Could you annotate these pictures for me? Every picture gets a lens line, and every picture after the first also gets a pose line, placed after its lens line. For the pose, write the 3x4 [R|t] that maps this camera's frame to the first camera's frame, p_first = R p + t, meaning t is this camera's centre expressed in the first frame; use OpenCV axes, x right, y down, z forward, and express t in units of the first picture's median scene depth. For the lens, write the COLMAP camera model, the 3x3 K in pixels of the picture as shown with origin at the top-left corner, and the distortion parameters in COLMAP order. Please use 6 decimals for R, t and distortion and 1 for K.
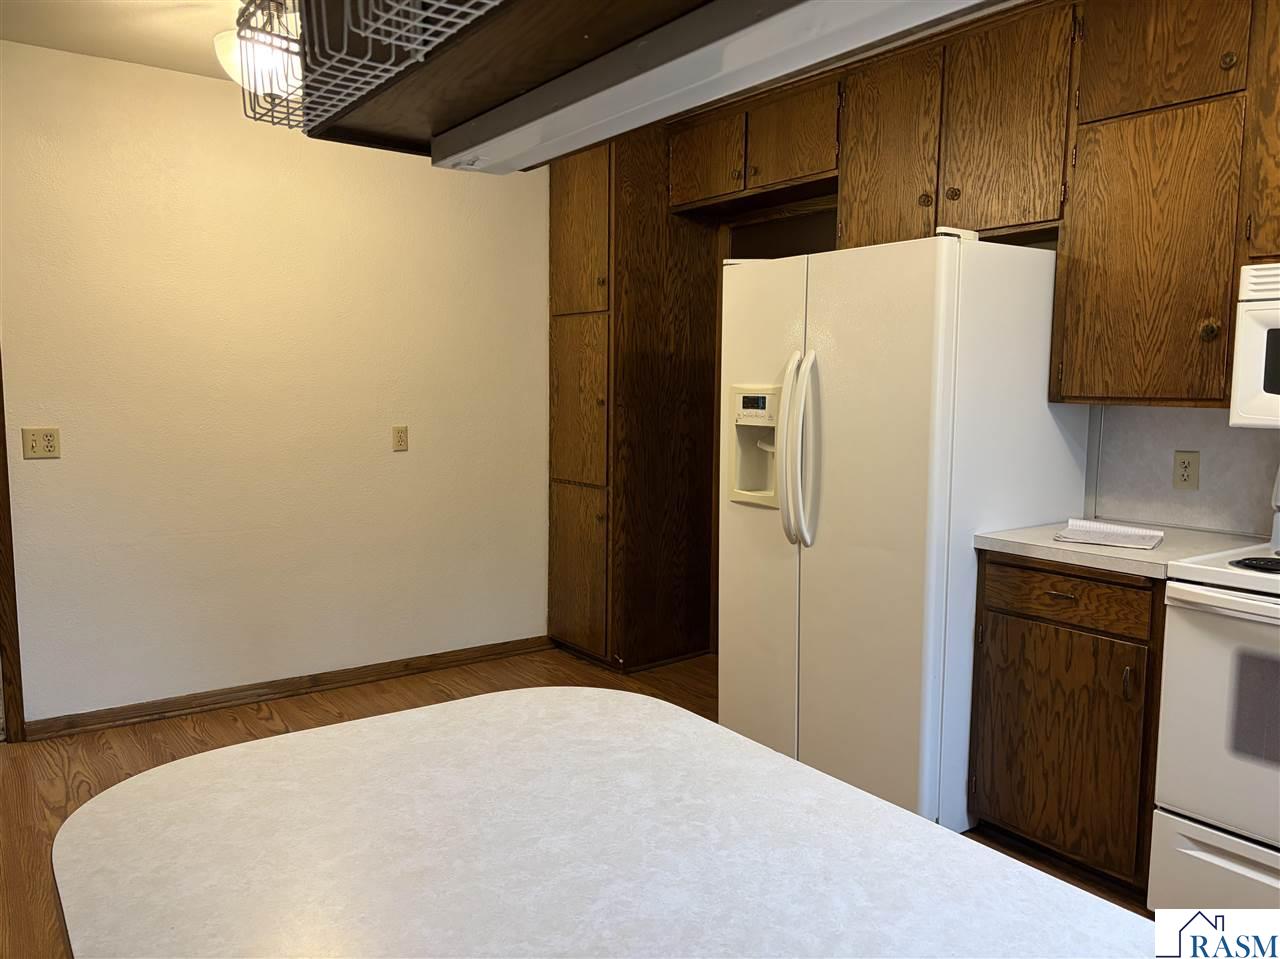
lens RADIAL K [[968.8, 0, 639.5], [0, 968.8, 479.0], [0, 0, 1]] dist [0.053091, -0.041724]
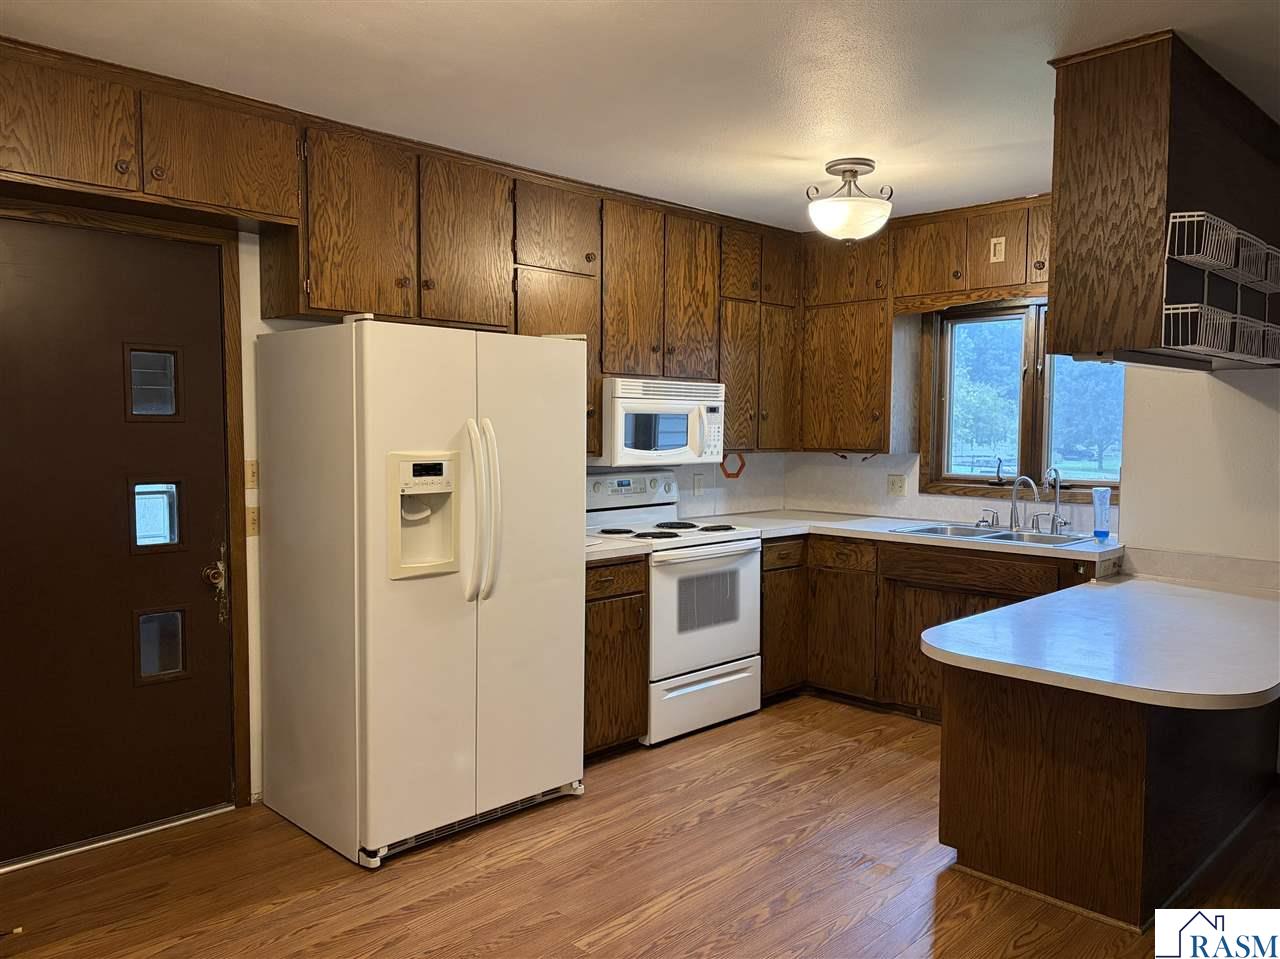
lens RADIAL K [[968.8, 0, 644.5], [0, 968.8, 486.7], [0, 0, 1]] dist [0.053091, -0.041724]
pose [[-0.169154, -0.068278, 0.983222, -0.886206], [0.099569, 0.991310, 0.085969, -0.125734], [-0.980547, 0.112440, -0.160886, 0.961581]]
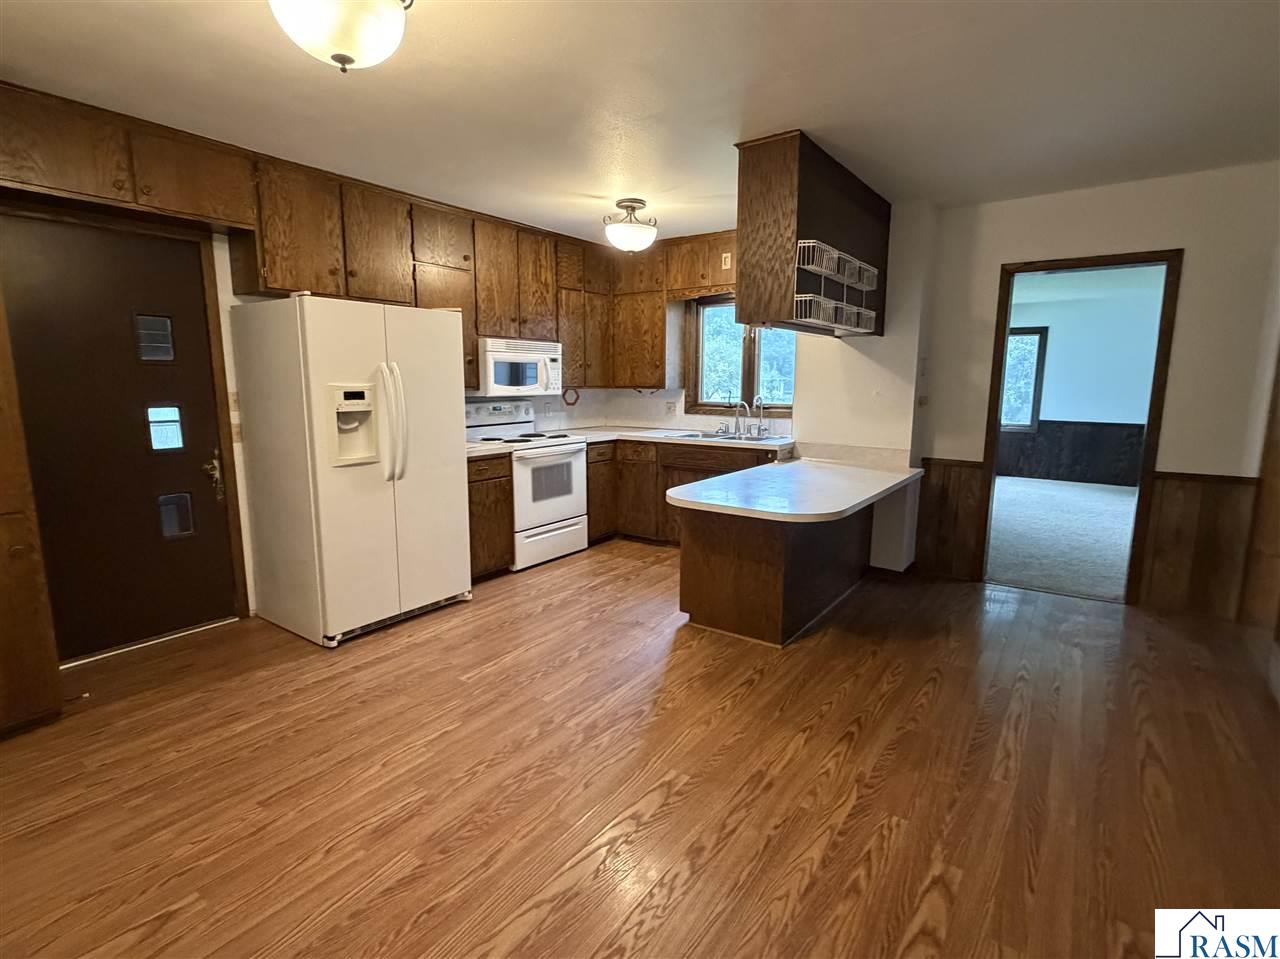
lens RADIAL K [[639.0, 0, 638.4], [0, 639.0, 480.3], [0, 0, 1]] dist [-0.001199, 0.002936]
pose [[-0.324053, -0.153937, 0.933431, -0.974022], [0.096758, 0.976106, 0.194565, -0.102278], [-0.941078, 0.153366, -0.301415, 0.920242]]
